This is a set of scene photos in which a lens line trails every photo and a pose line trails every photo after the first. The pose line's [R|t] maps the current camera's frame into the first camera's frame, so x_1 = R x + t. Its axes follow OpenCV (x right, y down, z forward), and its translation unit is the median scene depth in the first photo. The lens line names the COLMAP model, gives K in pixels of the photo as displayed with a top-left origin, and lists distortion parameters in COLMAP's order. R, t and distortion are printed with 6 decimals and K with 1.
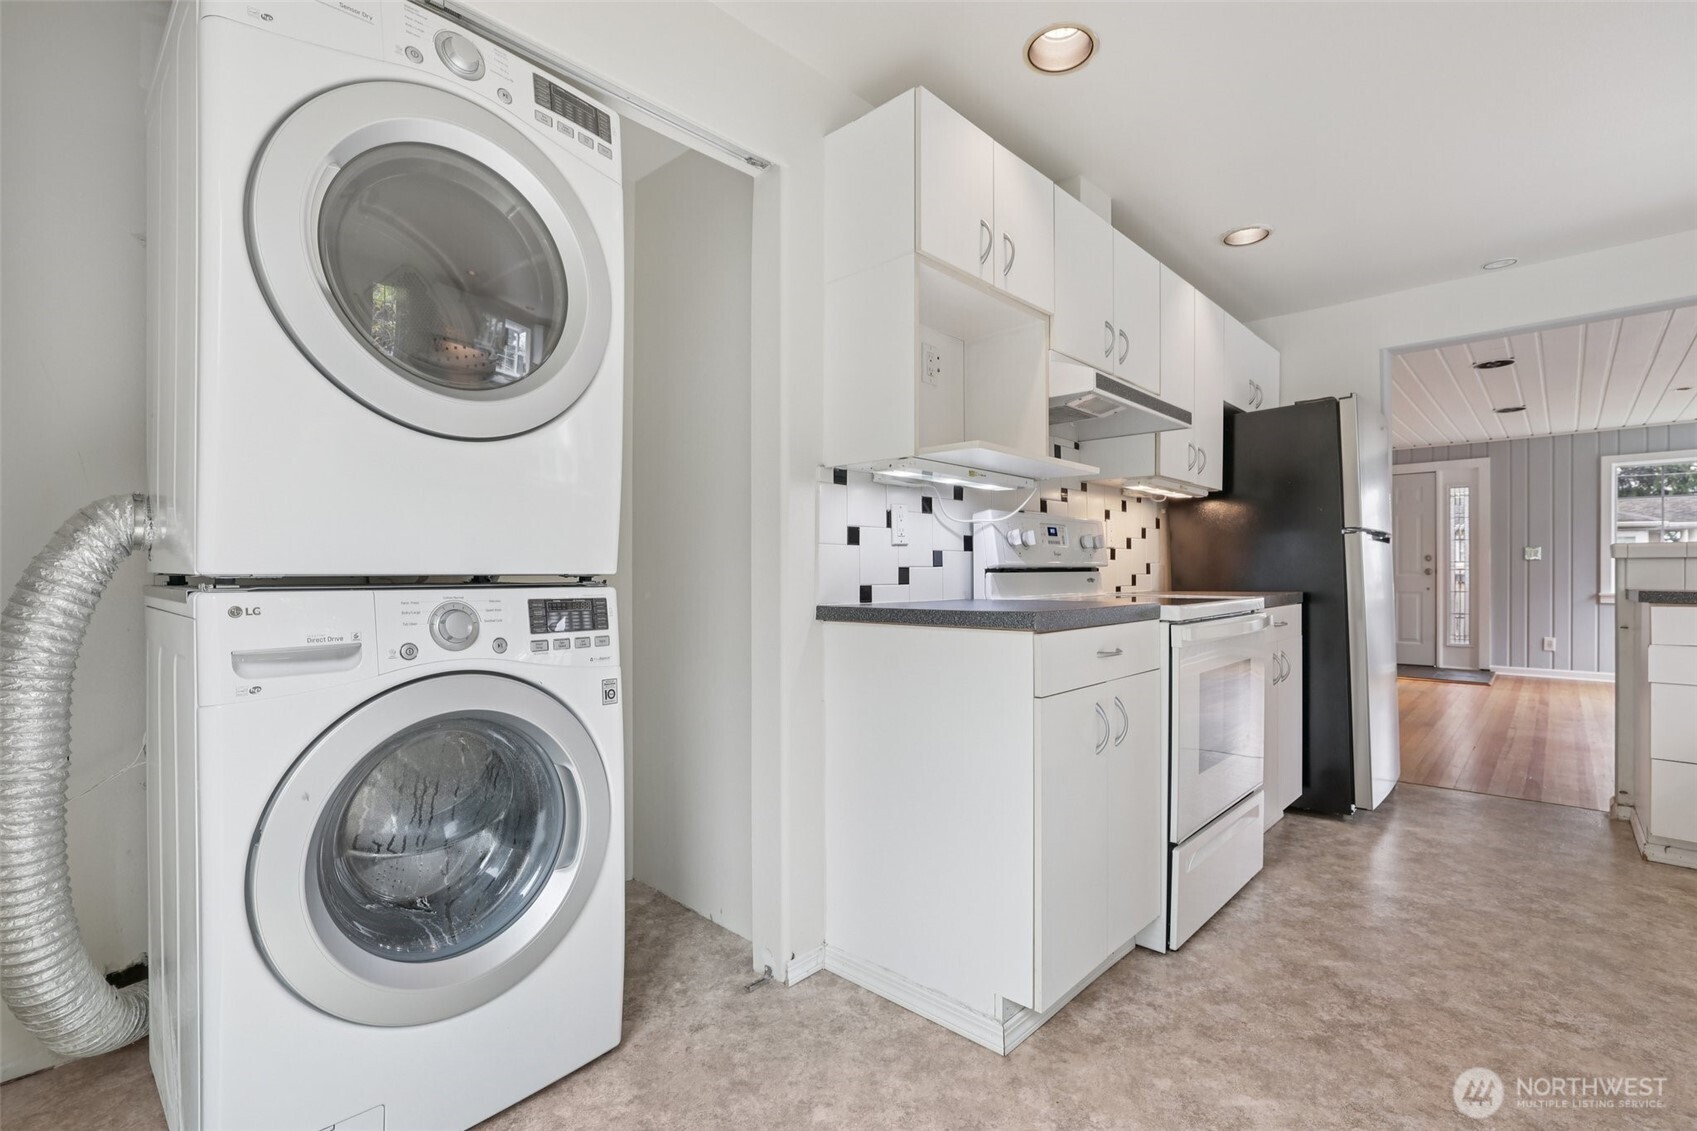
lens RADIAL K [[767.5, 0, 850.3], [0, 767.5, 572.4], [0, 0, 1]] dist [-0.004805, -0.000175]
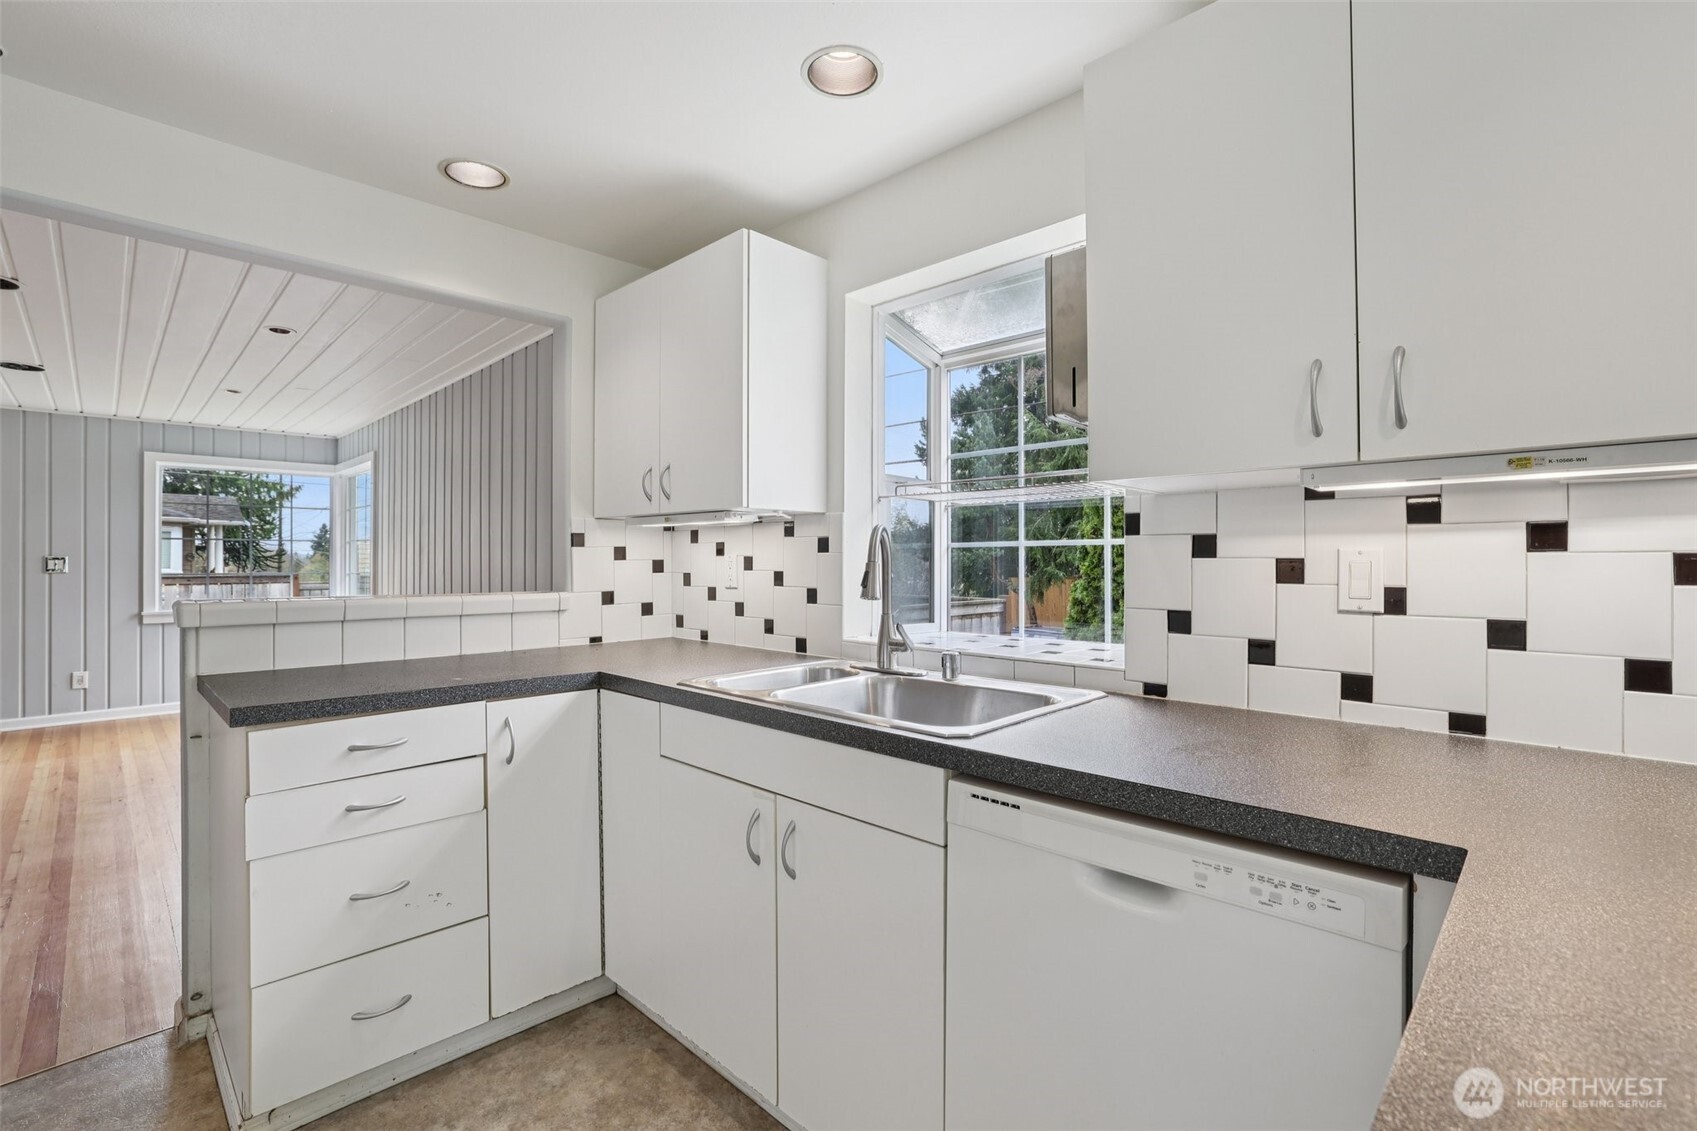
lens RADIAL K [[740.0, 0, 850.6], [0, 740.0, 560.7], [0, 0, 1]] dist [-0.013440, 0.000786]
pose [[0.020682, -0.000956, 0.999786, 0.196353], [-0.001388, 0.999999, 0.000985, -0.033796], [-0.999785, -0.001408, 0.020681, 0.208116]]
